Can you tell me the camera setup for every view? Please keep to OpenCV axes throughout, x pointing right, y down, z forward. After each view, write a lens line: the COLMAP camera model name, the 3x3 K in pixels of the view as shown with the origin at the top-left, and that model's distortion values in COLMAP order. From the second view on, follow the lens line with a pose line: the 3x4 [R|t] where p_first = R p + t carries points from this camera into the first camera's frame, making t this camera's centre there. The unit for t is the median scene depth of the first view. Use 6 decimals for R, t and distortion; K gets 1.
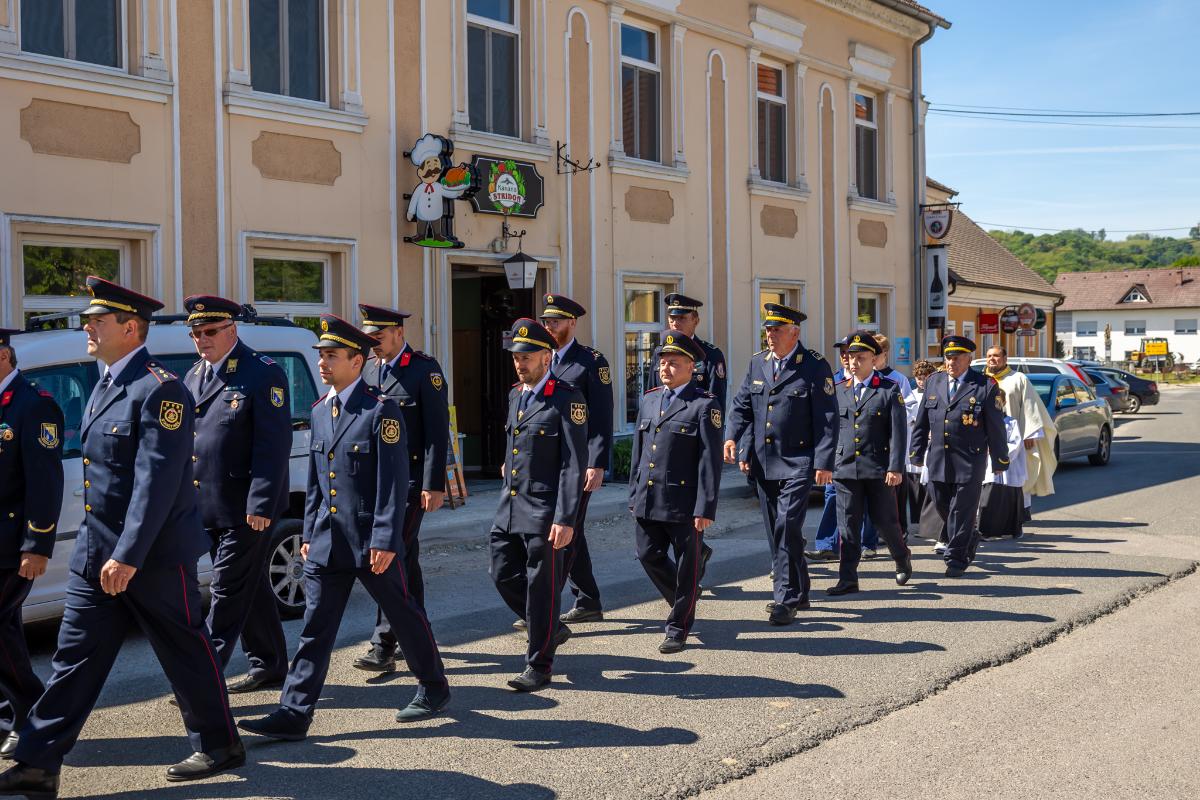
lens RADIAL K [[1400.9, 0, 639.2], [0, 1400.9, 380.9], [0, 0, 1]] dist [0.005397, 0.044627]
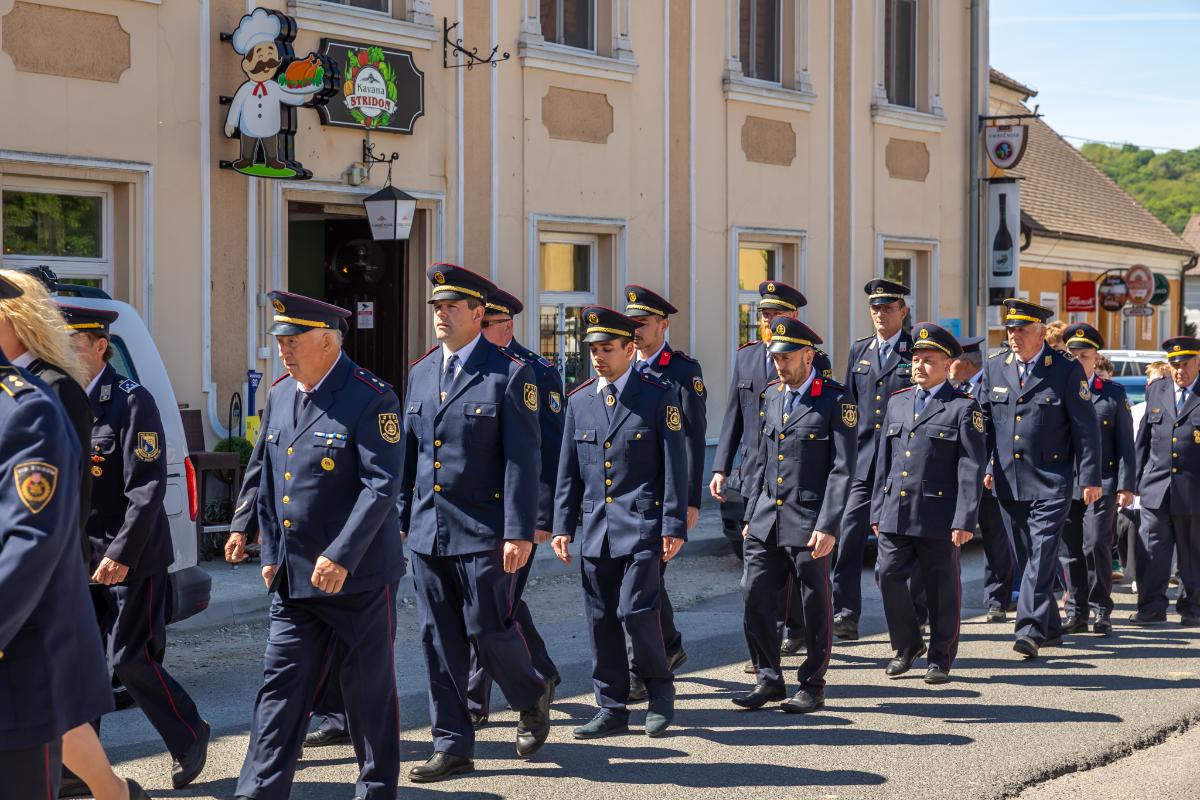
lens RADIAL K [[2341.4, 0, 623.5], [0, 2341.4, 397.6], [0, 0, 1]] dist [0.068800, 0.145543]
pose [[0.998521, 0.012741, 0.052851, -0.027601], [-0.013210, 0.999876, 0.008521, -0.001305], [-0.052736, -0.009206, 0.998566, -0.110248]]
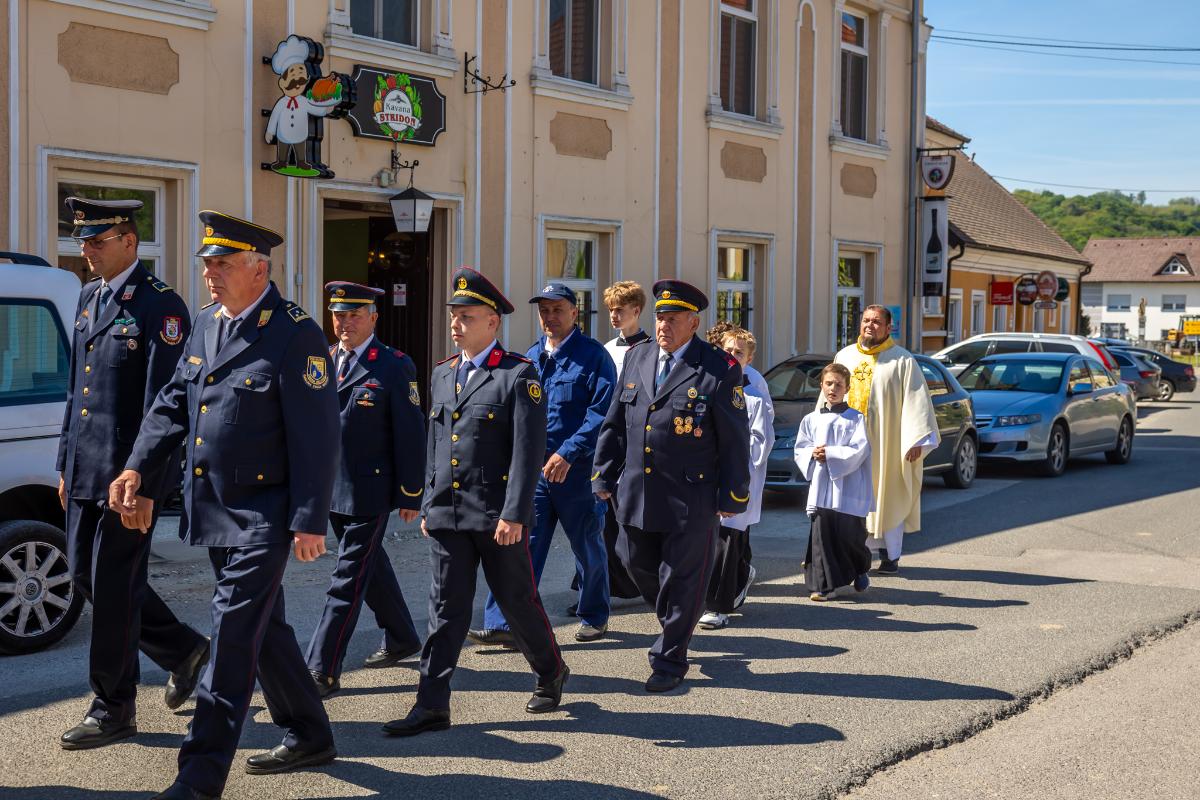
lens RADIAL K [[1535.7, 0, 653.4], [0, 1535.7, 379.8], [0, 0, 1]] dist [0.016701, 0.034629]
pose [[0.999622, 0.024776, 0.011892, 0.041577], [-0.025003, 0.999501, 0.019293, -0.000729], [-0.011409, -0.019583, 0.999743, 0.092228]]
